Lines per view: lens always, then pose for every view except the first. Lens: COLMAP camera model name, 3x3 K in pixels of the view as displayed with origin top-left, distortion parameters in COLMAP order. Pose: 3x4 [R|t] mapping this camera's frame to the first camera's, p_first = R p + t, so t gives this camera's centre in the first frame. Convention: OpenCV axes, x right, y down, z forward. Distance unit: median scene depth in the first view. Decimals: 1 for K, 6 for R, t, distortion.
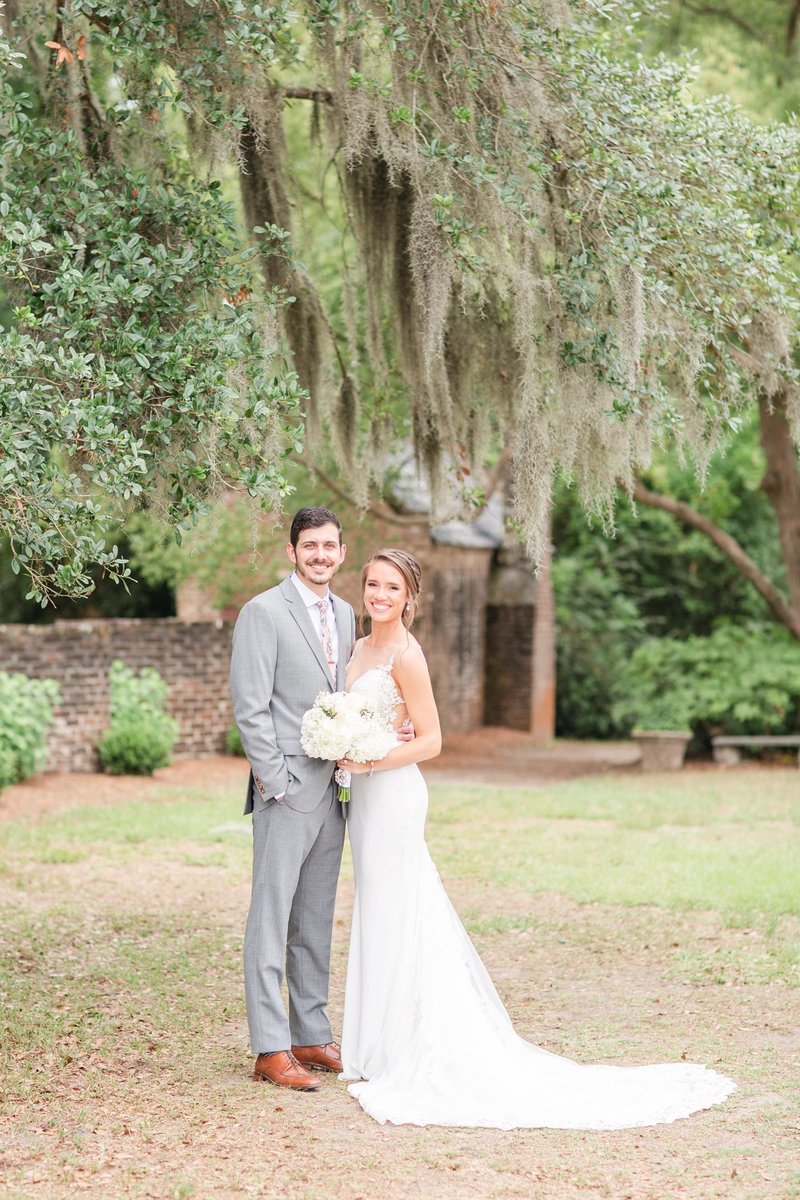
lens RADIAL K [[3135.8, 0, 402.2], [0, 3135.8, 563.4], [0, 0, 1]] dist [0.042523, 0.567710]
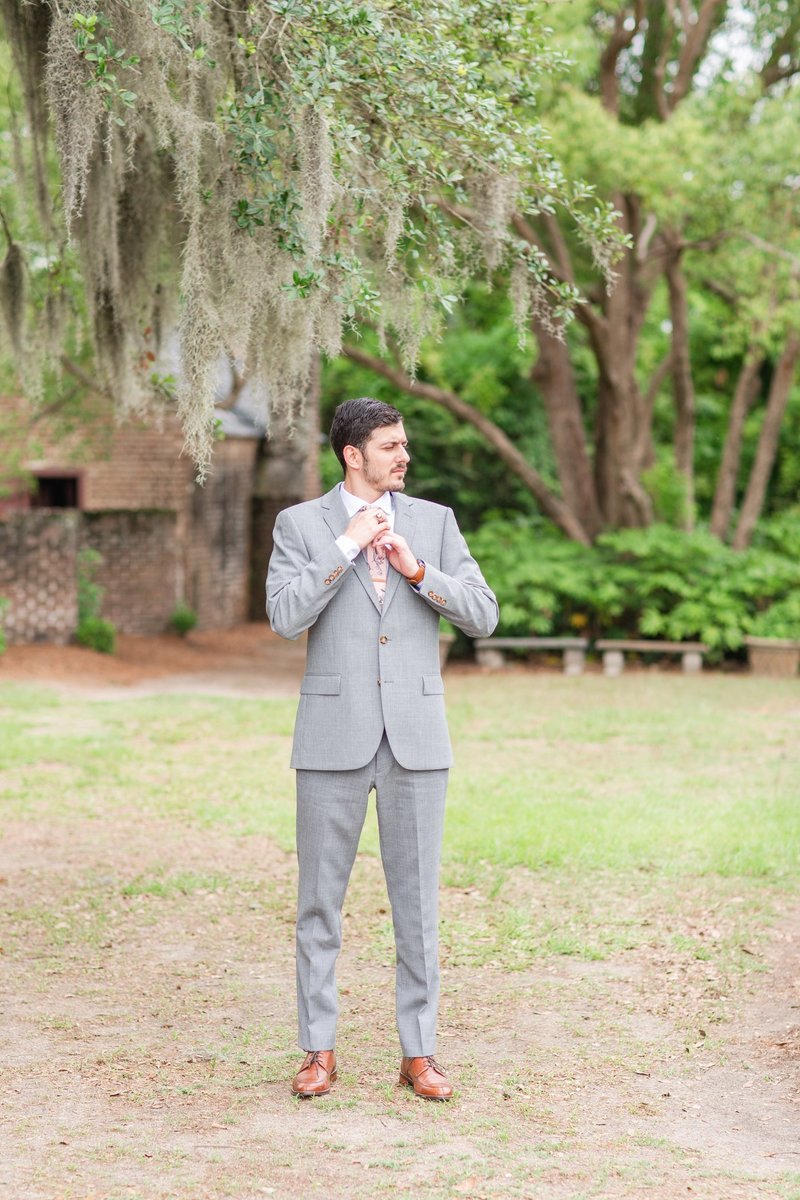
lens RADIAL K [[3234.6, 0, 461.7], [0, 3234.6, 601.0], [0, 0, 1]] dist [0.385271, -2.575571]
pose [[0.995870, -0.000125, 0.090788, 0.029157], [-0.004014, 0.998961, 0.045407, -0.003893], [-0.090699, -0.045584, 0.994835, 0.122756]]
